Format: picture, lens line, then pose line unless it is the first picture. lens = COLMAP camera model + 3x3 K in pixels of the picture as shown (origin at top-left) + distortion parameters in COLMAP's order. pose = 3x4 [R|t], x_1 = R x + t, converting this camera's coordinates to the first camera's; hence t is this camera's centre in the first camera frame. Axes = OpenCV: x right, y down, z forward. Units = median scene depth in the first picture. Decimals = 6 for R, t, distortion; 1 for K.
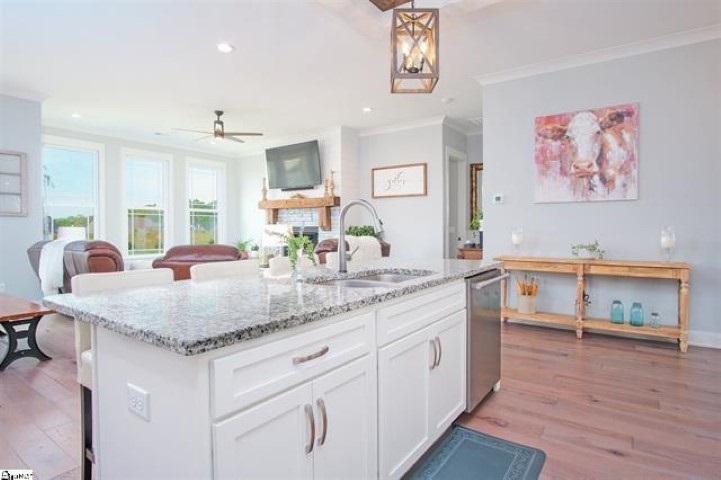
lens RADIAL K [[391.3, 0, 361.7], [0, 391.3, 236.6], [0, 0, 1]] dist [-0.036925, 0.011384]
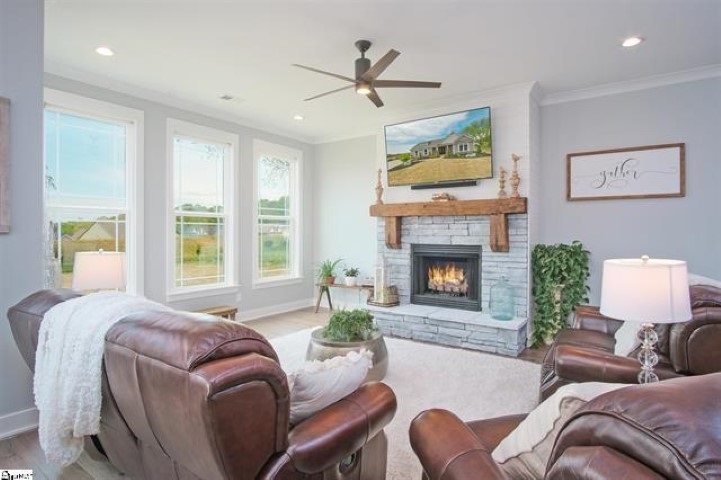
lens RADIAL K [[391.3, 0, 361.8], [0, 391.3, 239.4], [0, 0, 1]] dist [-0.036925, 0.011384]
pose [[0.999994, 0.003311, -0.001347, -0.307375], [-0.003322, 0.999961, -0.008240, -0.029001], [0.001319, 0.008245, 0.999965, 0.369795]]
